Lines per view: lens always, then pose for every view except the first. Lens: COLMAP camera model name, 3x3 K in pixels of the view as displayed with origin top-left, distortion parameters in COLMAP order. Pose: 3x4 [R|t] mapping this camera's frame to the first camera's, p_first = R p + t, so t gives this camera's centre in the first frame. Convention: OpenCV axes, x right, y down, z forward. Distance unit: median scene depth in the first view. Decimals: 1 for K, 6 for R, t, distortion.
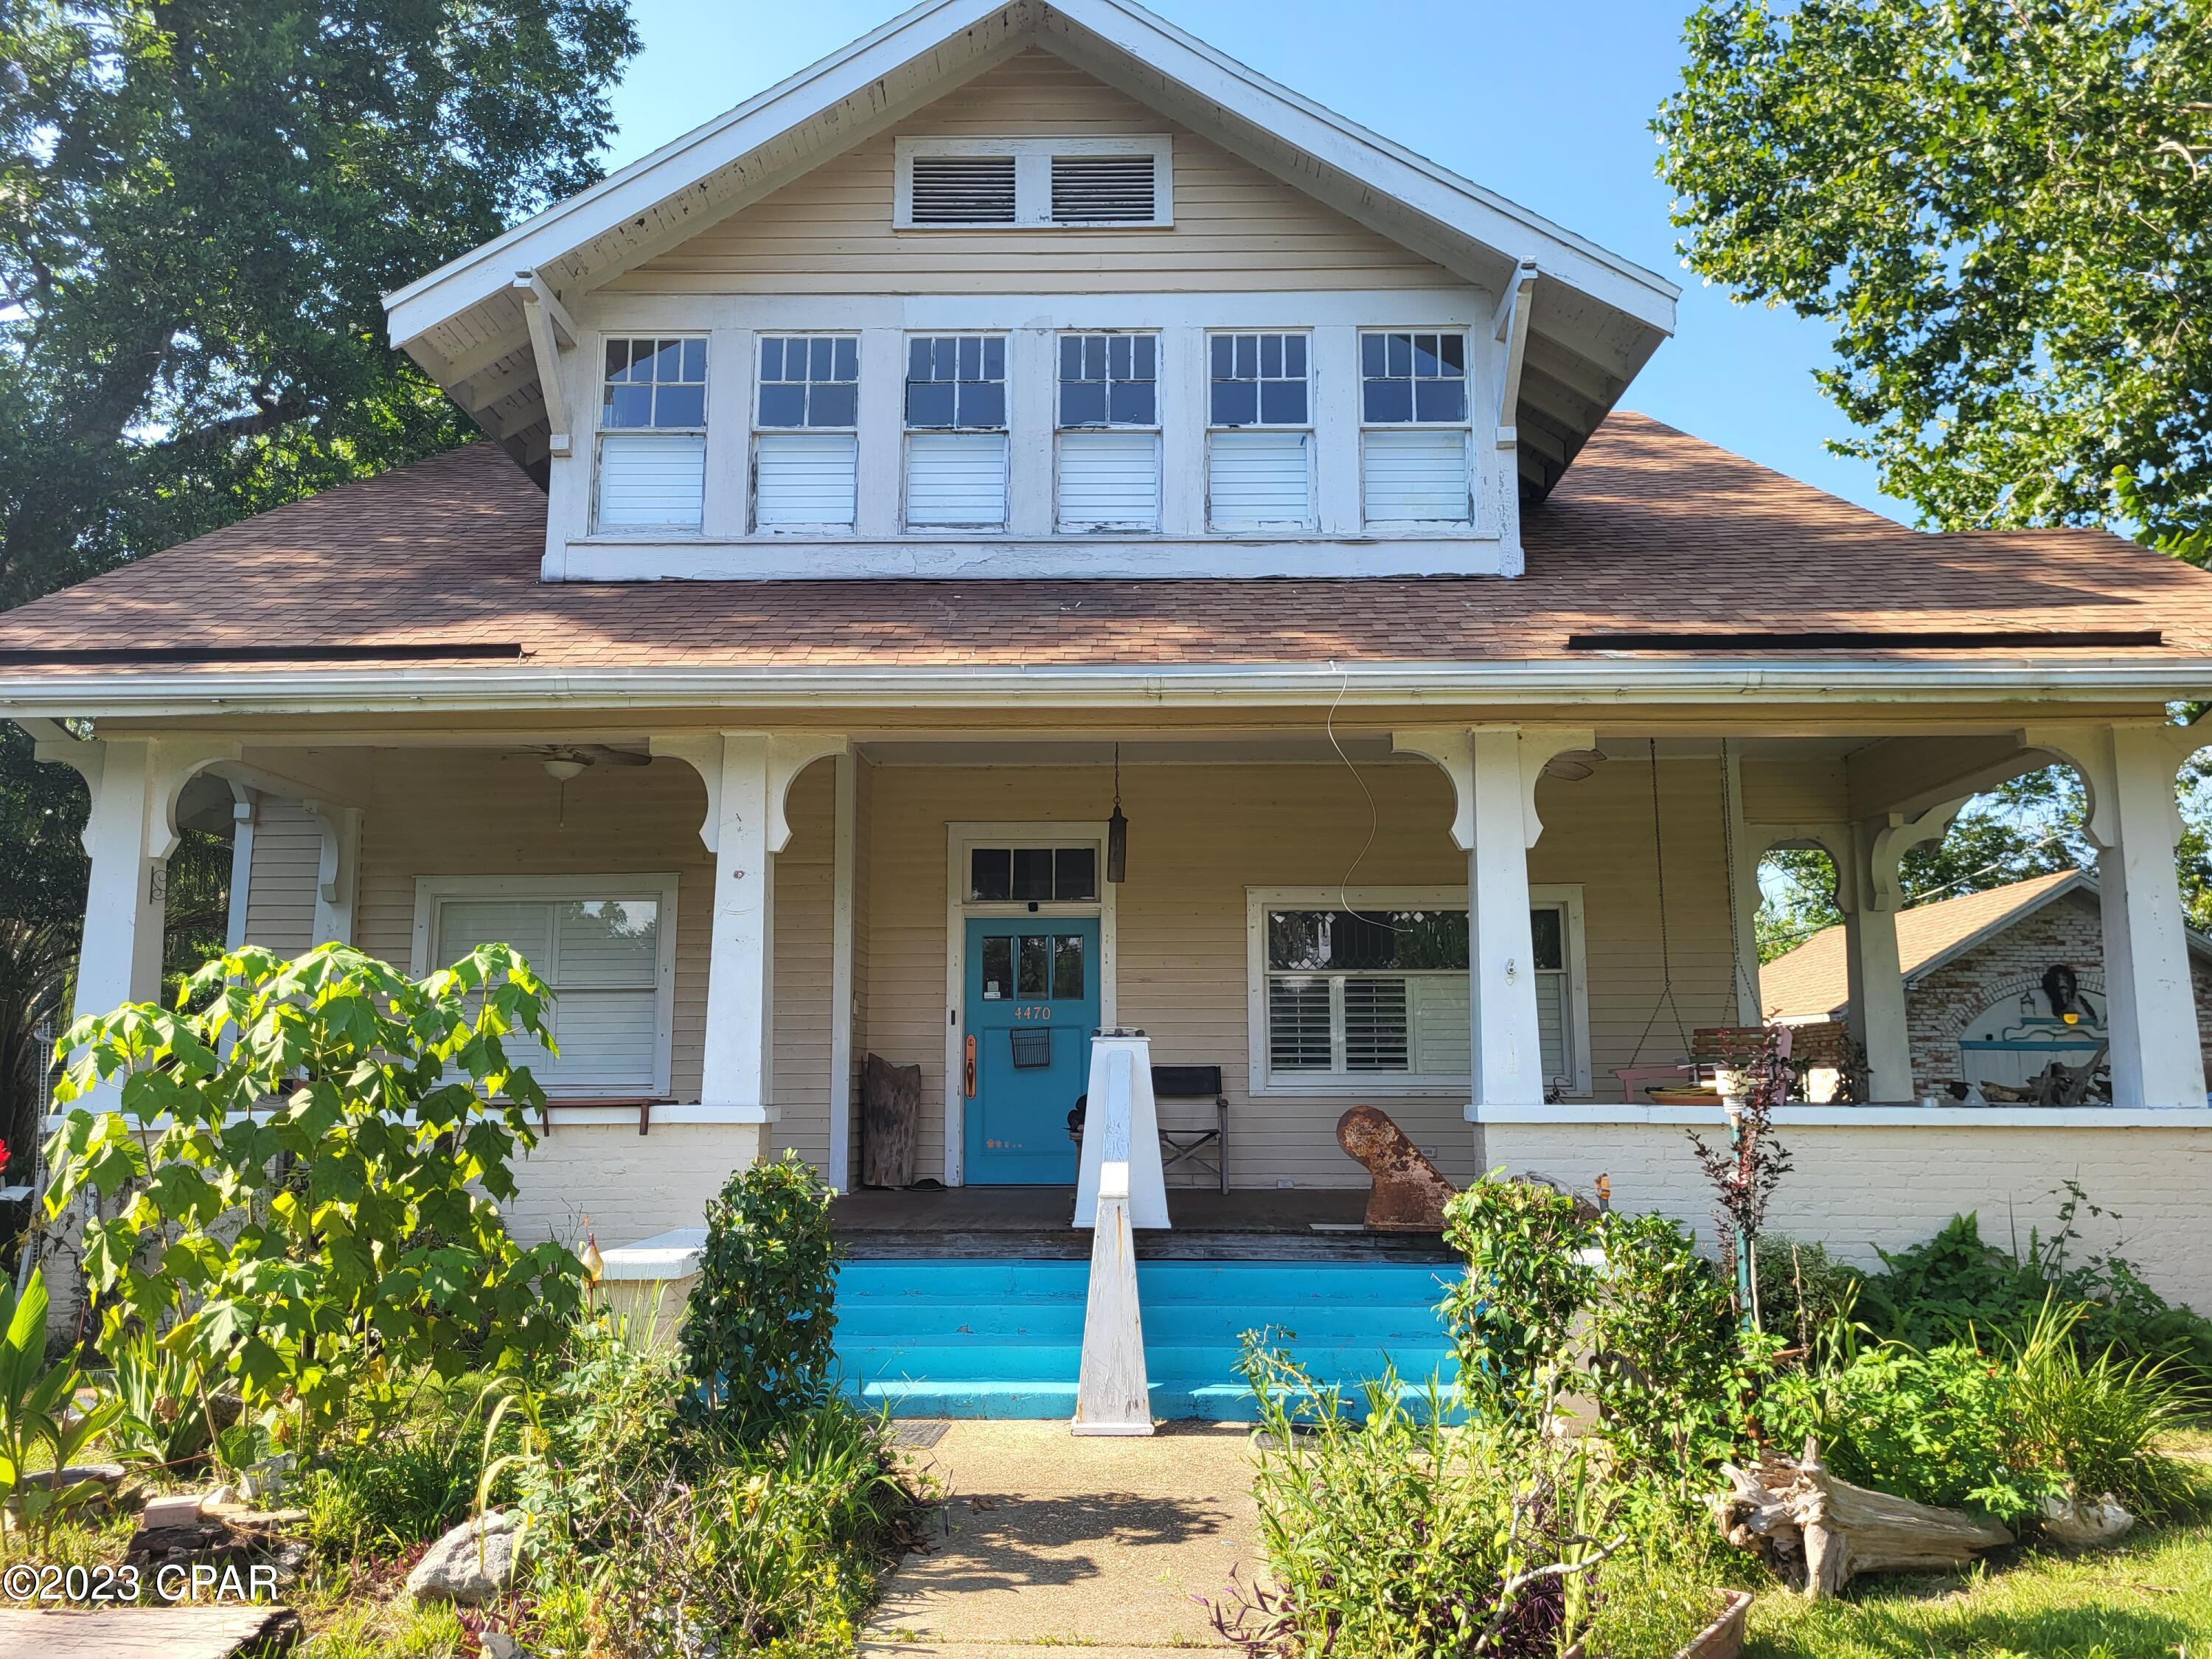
lens RADIAL K [[1531.4, 0, 1106.0], [0, 1531.4, 829.5], [0, 0, 1]] dist [0.038700, -0.002629]
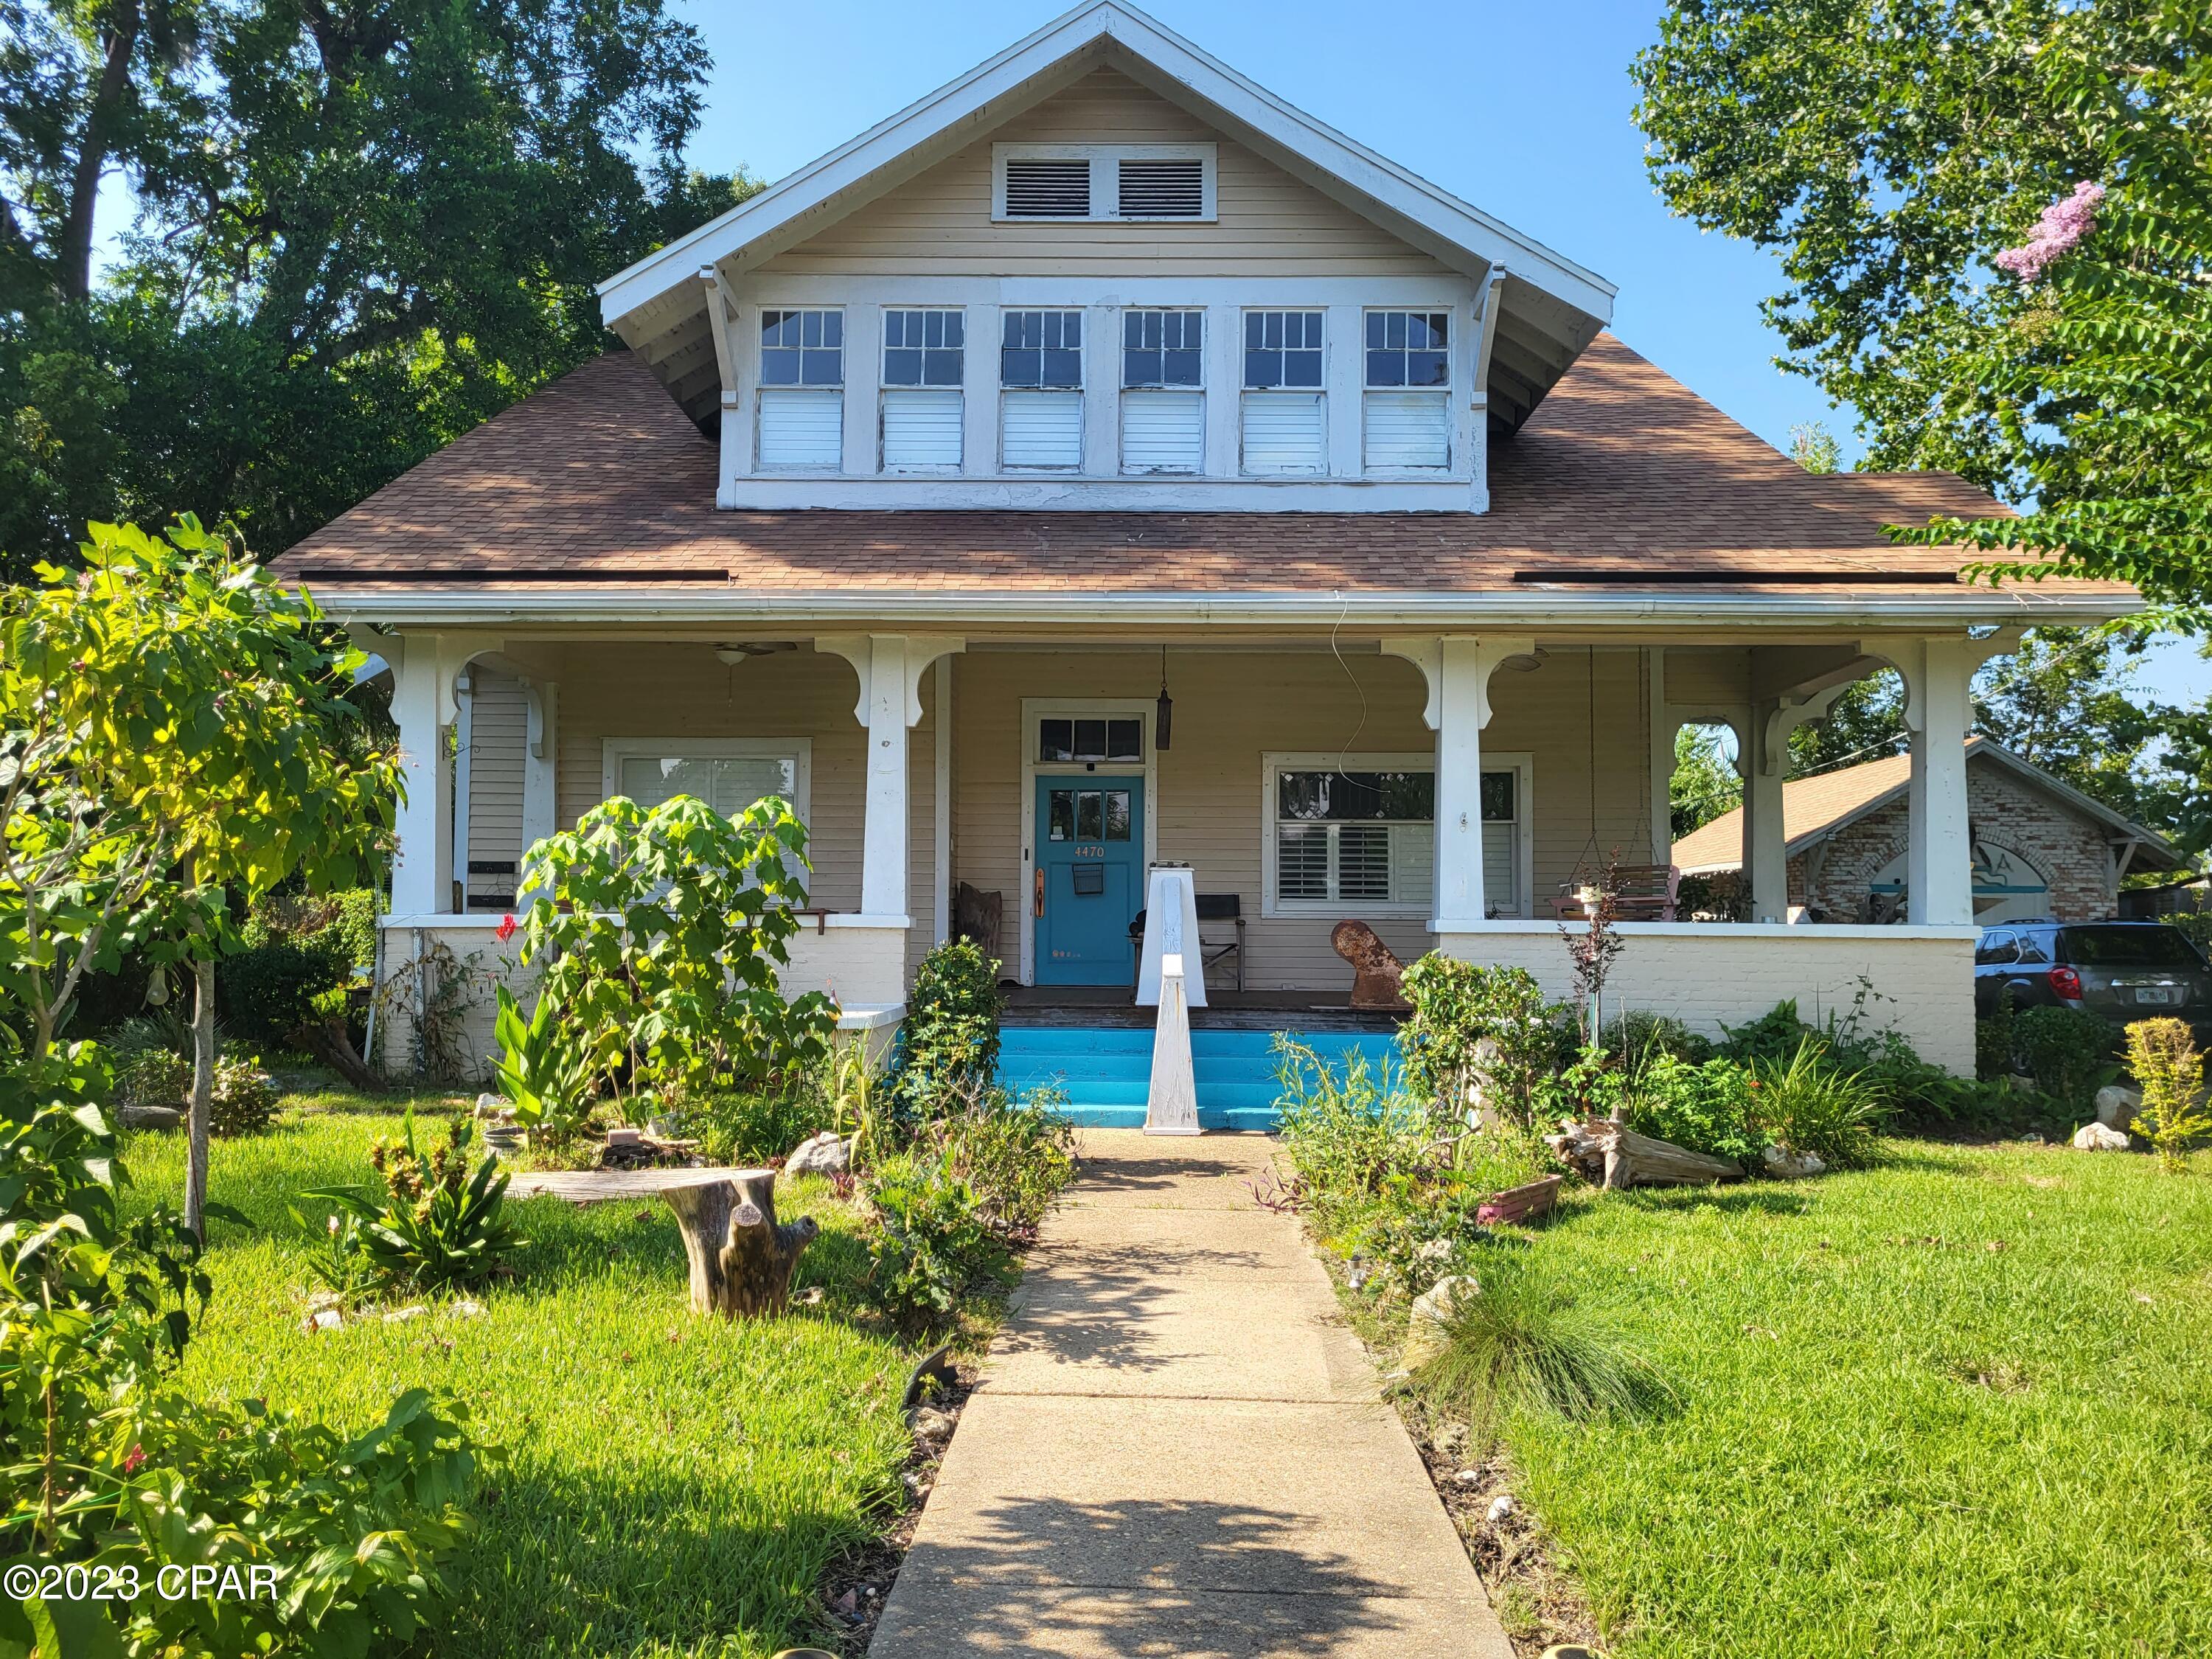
lens RADIAL K [[1614.4, 0, 1101.2], [0, 1614.4, 829.9], [0, 0, 1]] dist [0.044026, -0.000670]
pose [[0.999929, 0.009217, 0.007612, -0.055805], [-0.009928, 0.995005, 0.099330, -0.033159], [-0.006658, -0.099398, 0.995025, -0.355203]]
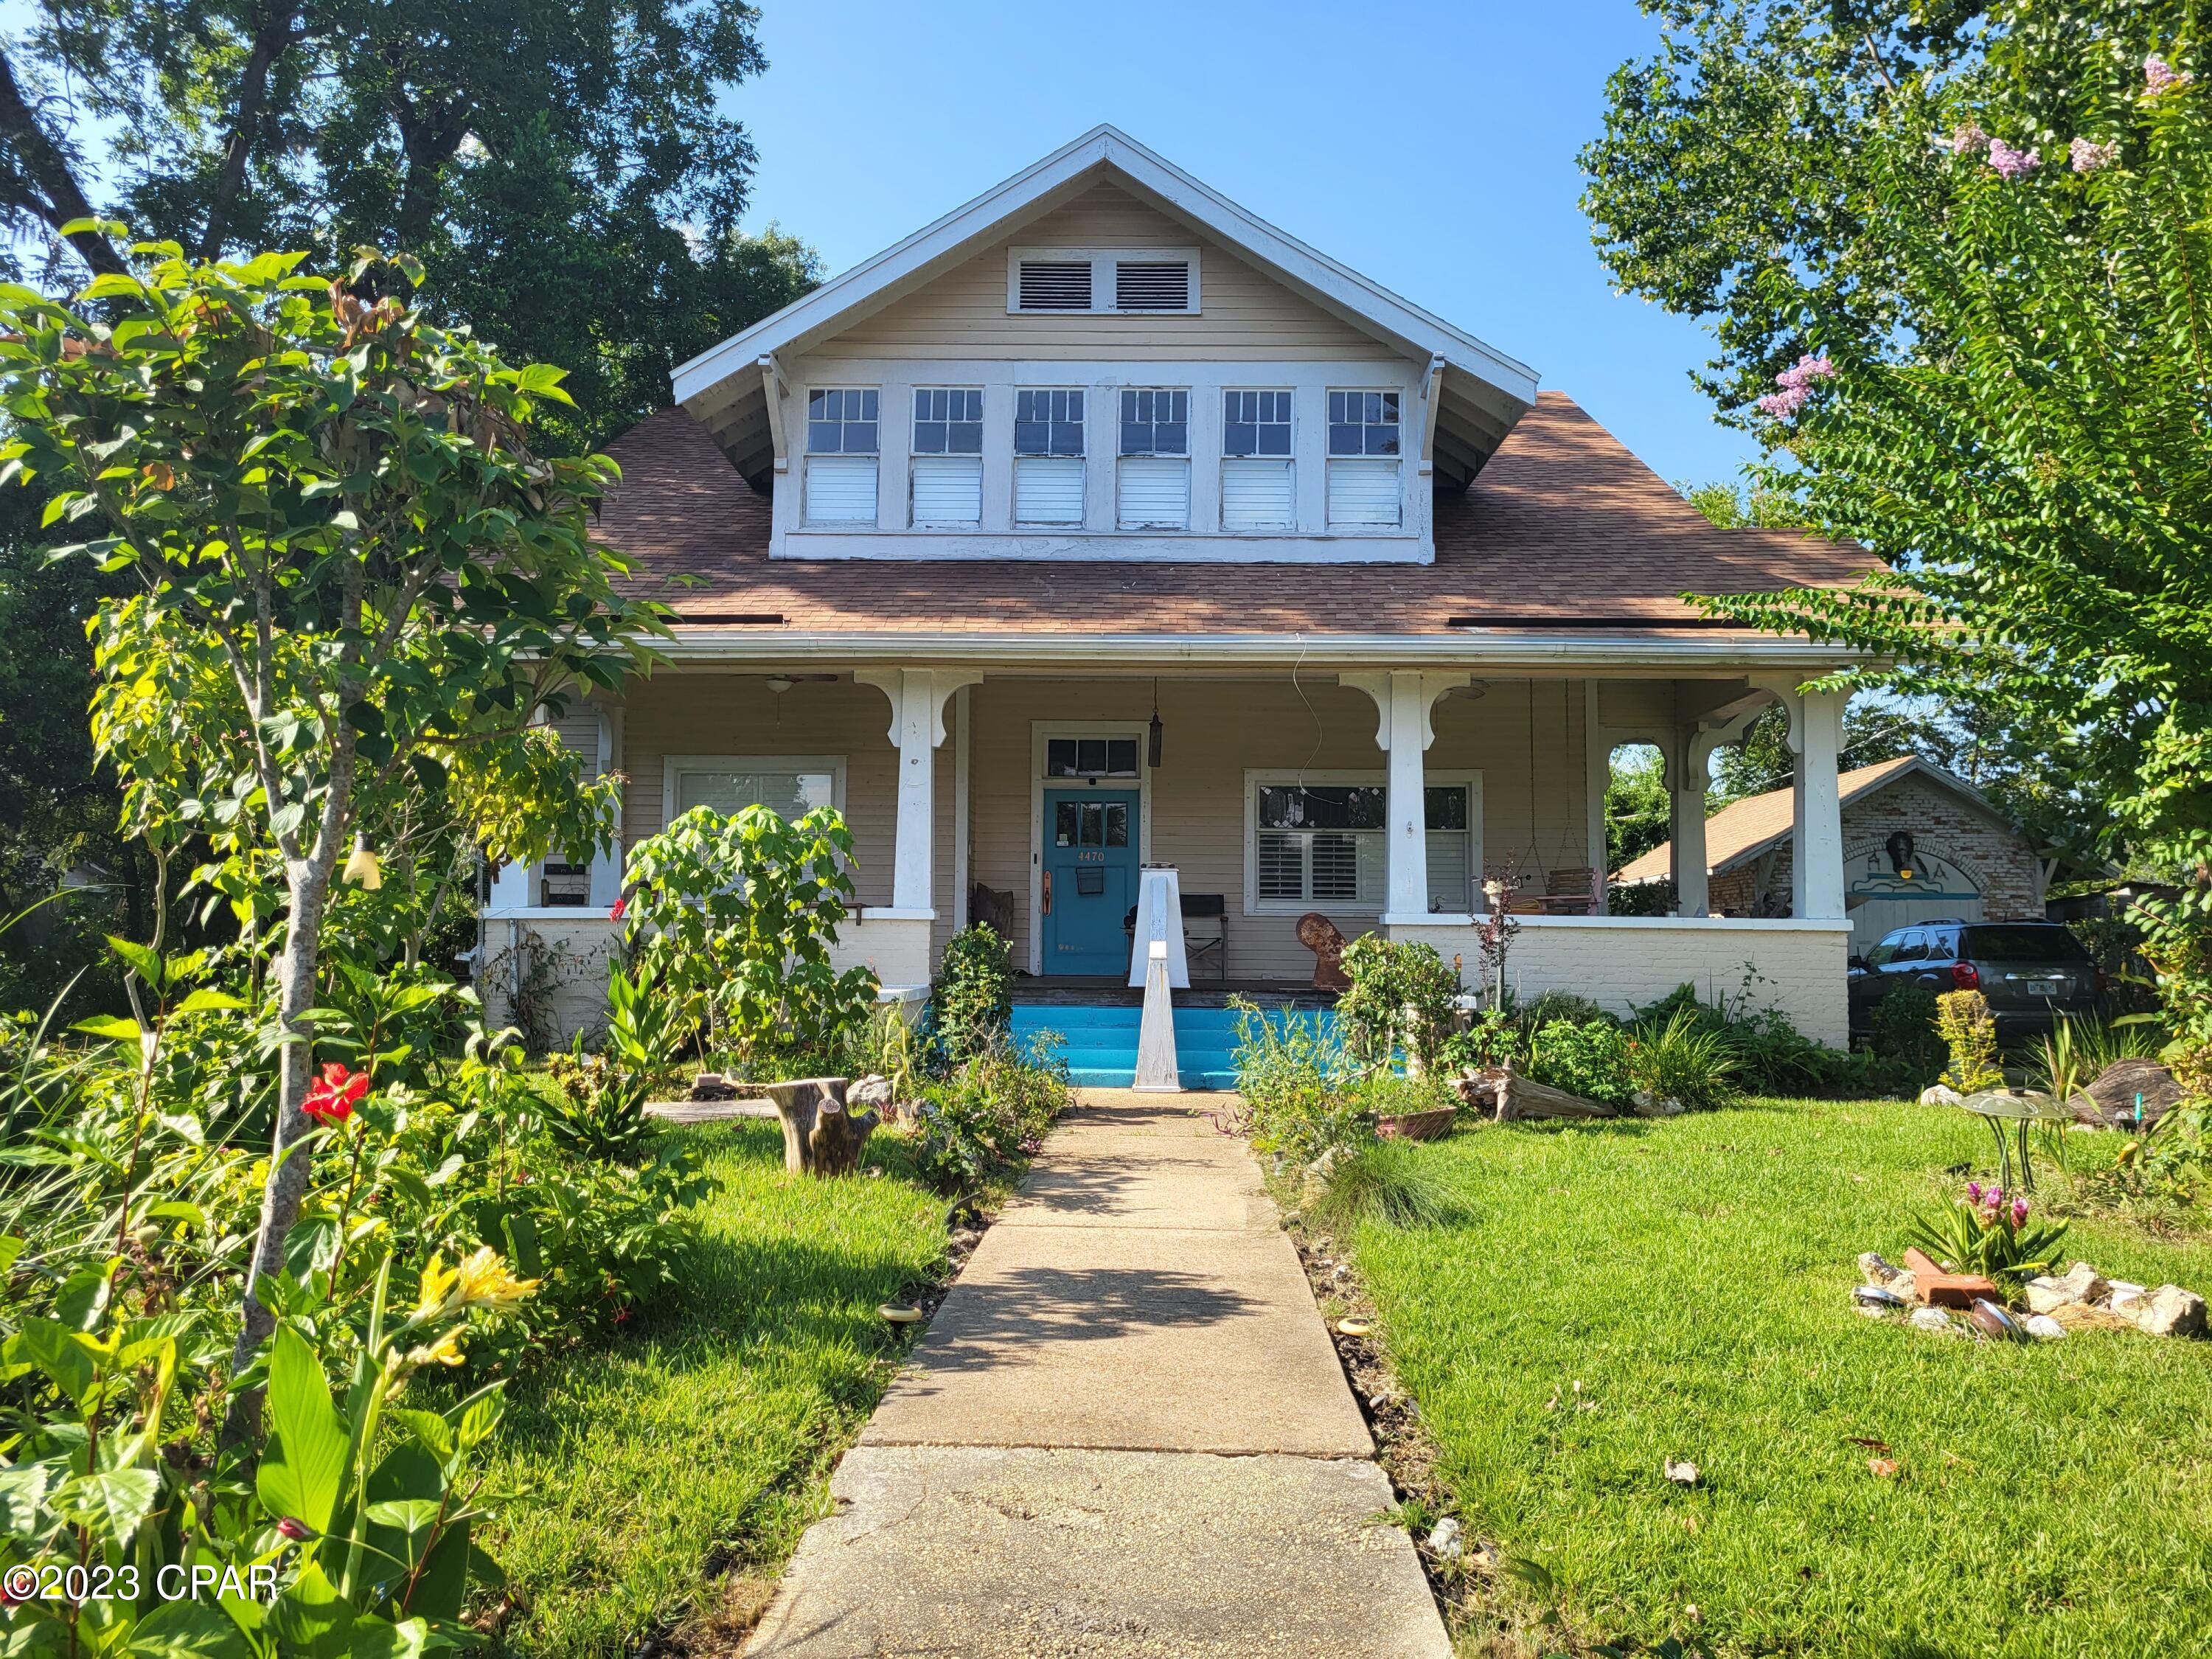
lens RADIAL K [[1677.0, 0, 1121.2], [0, 1677.0, 804.1], [0, 0, 1]] dist [0.046868, -0.043844]
pose [[0.999886, 0.011231, 0.010076, -0.042084], [-0.011956, 0.997108, 0.075054, -0.051259], [-0.009204, -0.075166, 0.997129, -0.616885]]
